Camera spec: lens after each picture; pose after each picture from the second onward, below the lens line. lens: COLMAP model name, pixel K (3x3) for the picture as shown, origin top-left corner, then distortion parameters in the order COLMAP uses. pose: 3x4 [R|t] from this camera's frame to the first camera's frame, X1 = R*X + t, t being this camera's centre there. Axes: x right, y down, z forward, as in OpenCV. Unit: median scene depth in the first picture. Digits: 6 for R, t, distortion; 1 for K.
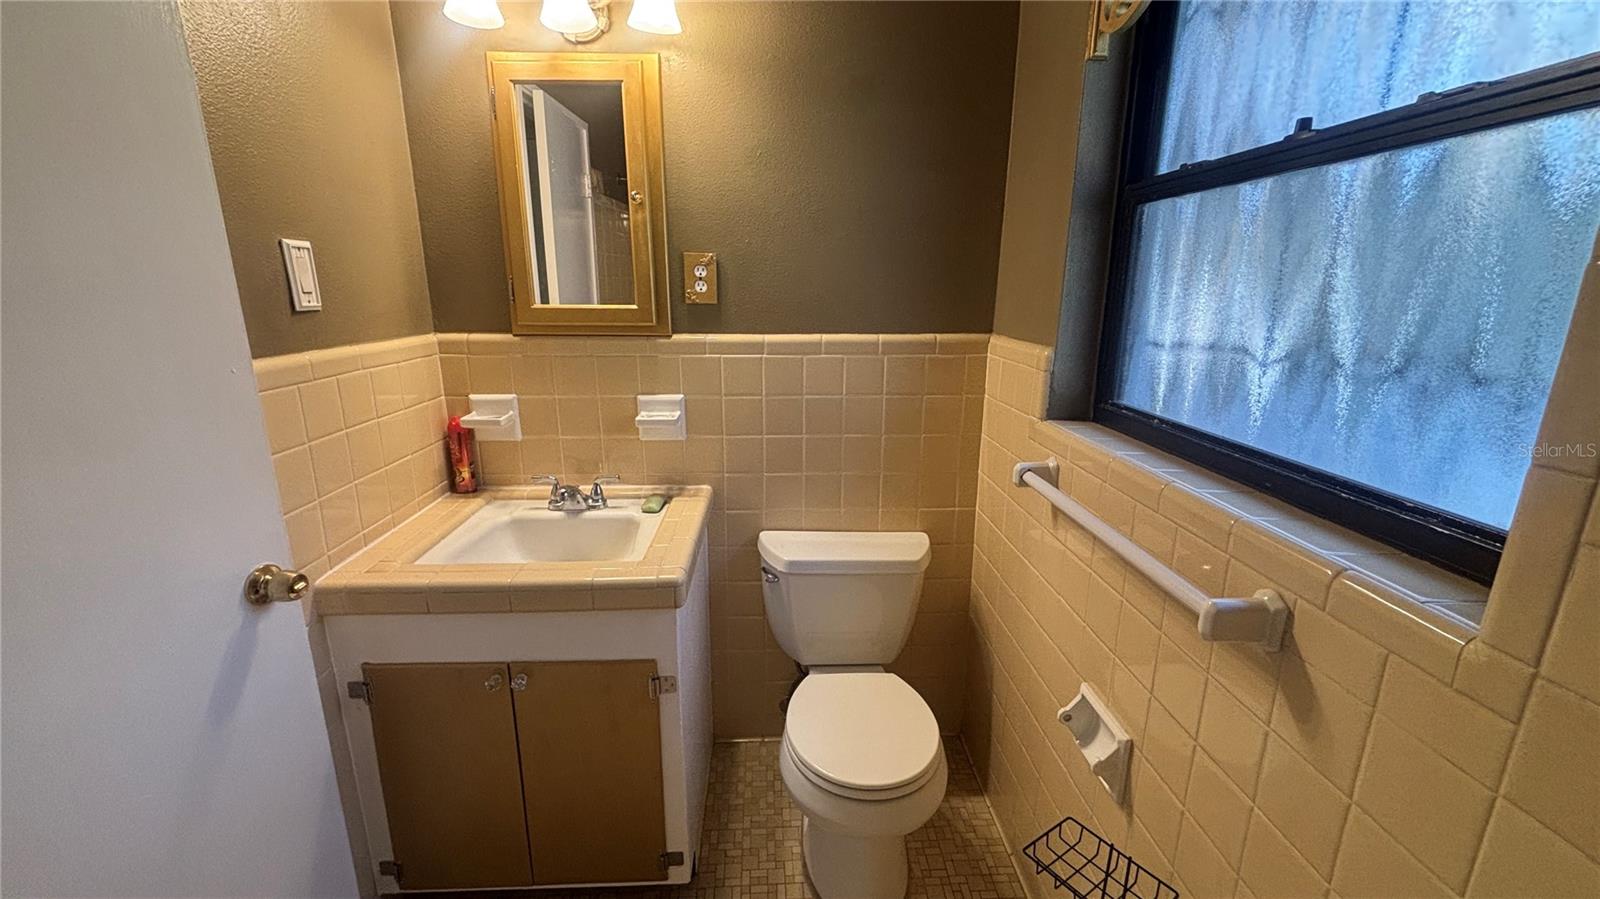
lens RADIAL K [[641.5, 0, 800.0], [0, 641.5, 449.5], [0, 0, 1]] dist [0.002144, 0.000565]
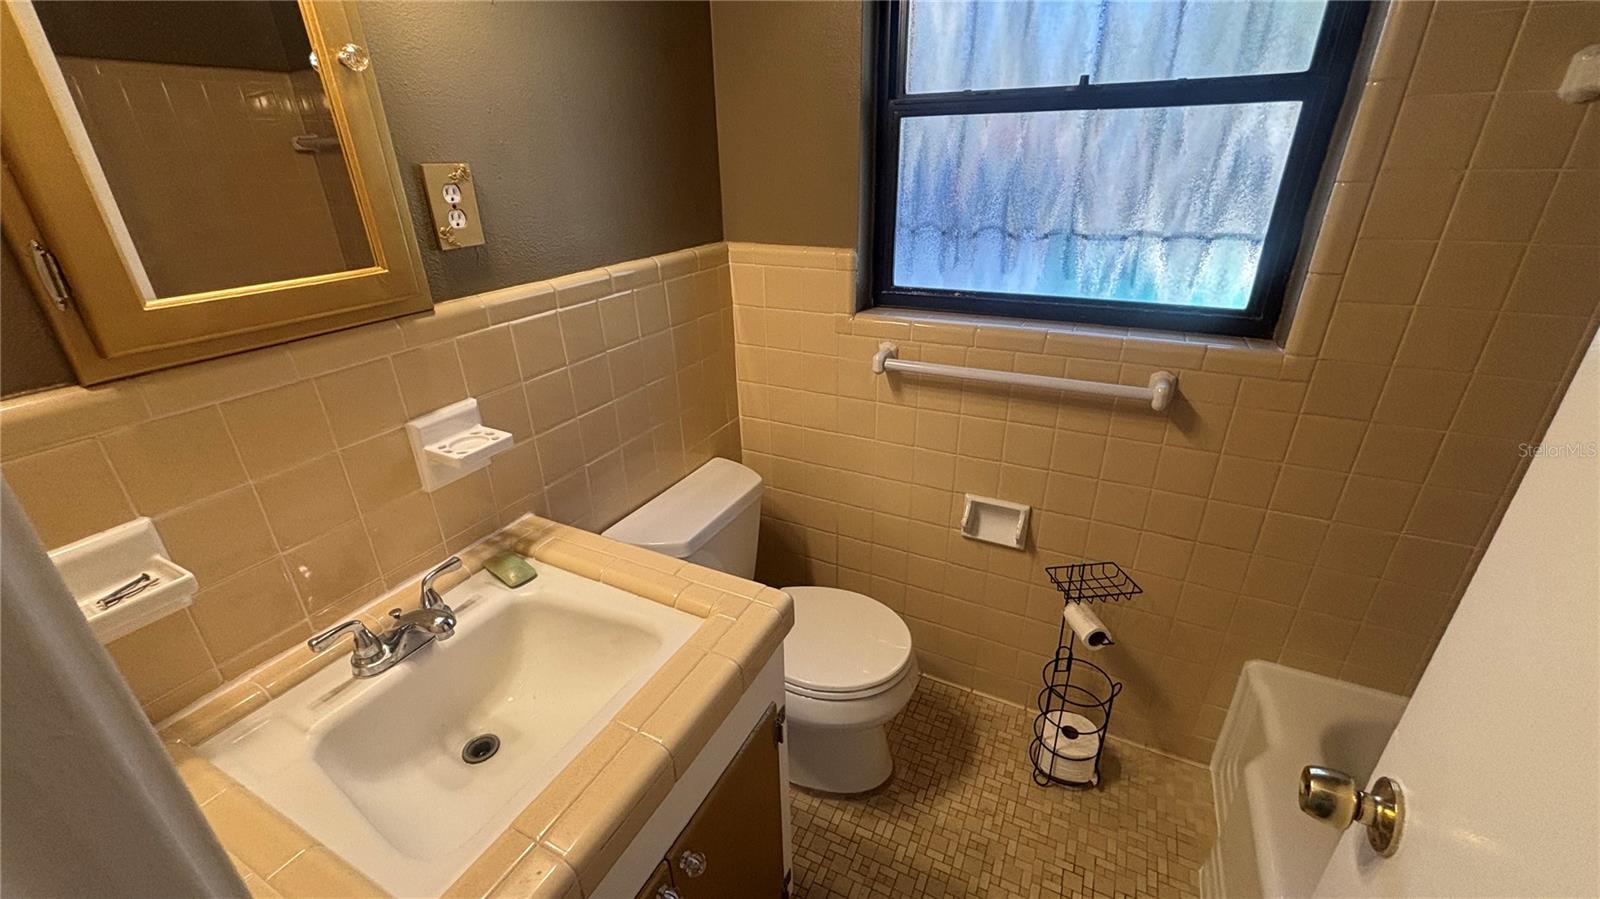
lens RADIAL K [[636.4, 0, 800.0], [0, 636.4, 449.5], [0, 0, 1]] dist [-0.025784, 0.000116]
pose [[0.496610, -0.375483, 0.782554, -0.539443], [0.237318, 0.925972, 0.293694, -0.147669], [-0.834900, 0.039863, 0.548956, 0.398698]]
